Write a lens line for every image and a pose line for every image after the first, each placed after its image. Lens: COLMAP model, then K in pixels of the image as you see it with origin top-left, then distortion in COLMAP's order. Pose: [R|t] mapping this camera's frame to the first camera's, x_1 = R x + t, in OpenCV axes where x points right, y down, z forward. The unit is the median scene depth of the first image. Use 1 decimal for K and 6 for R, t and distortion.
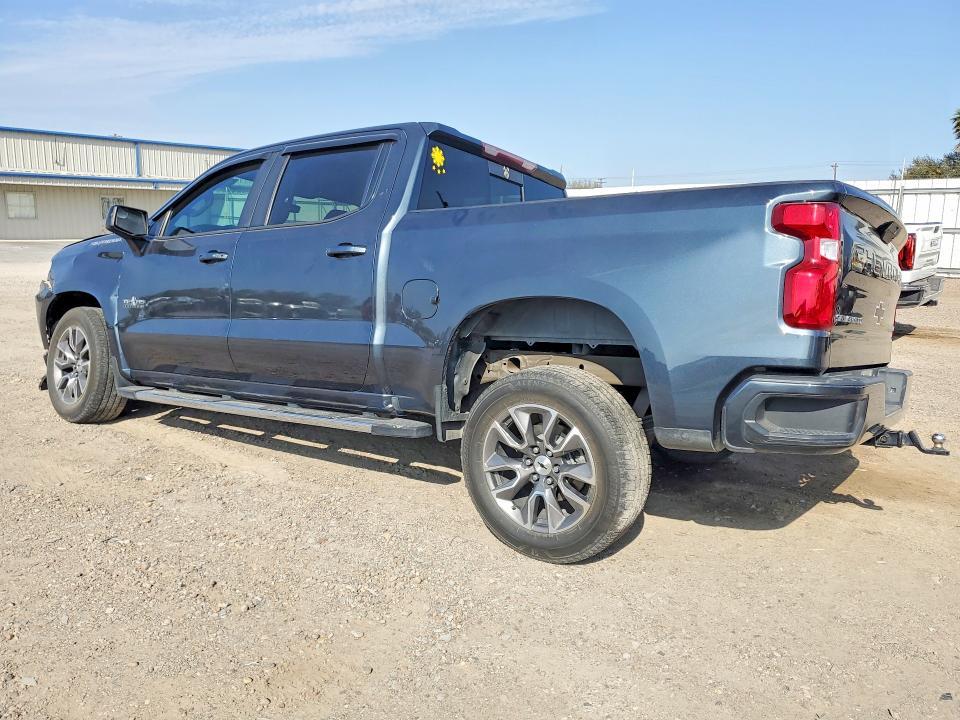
lens RADIAL K [[752.6, 0, 481.2], [0, 752.6, 362.0], [0, 0, 1]] dist [0.006256, 0.001905]
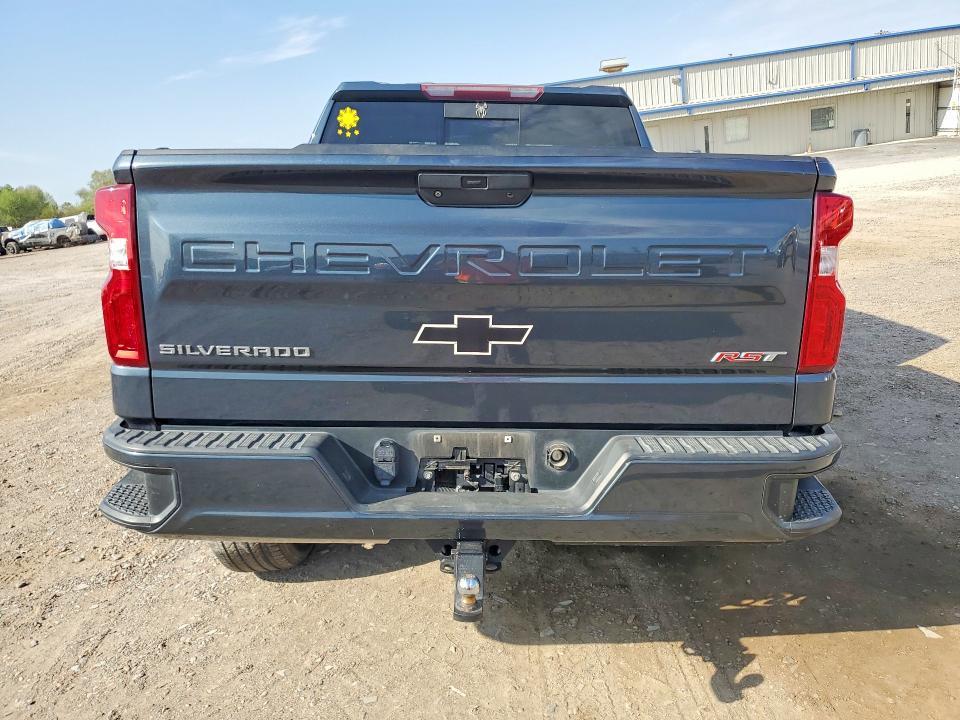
lens RADIAL K [[752.6, 0, 480.7], [0, 752.6, 358.7], [0, 0, 1]] dist [0.006256, 0.001905]
pose [[0.564954, 0.117090, -0.816772, 0.768564], [-0.020863, 0.991591, 0.127721, -0.091064], [0.824858, -0.055116, 0.562646, 0.544586]]
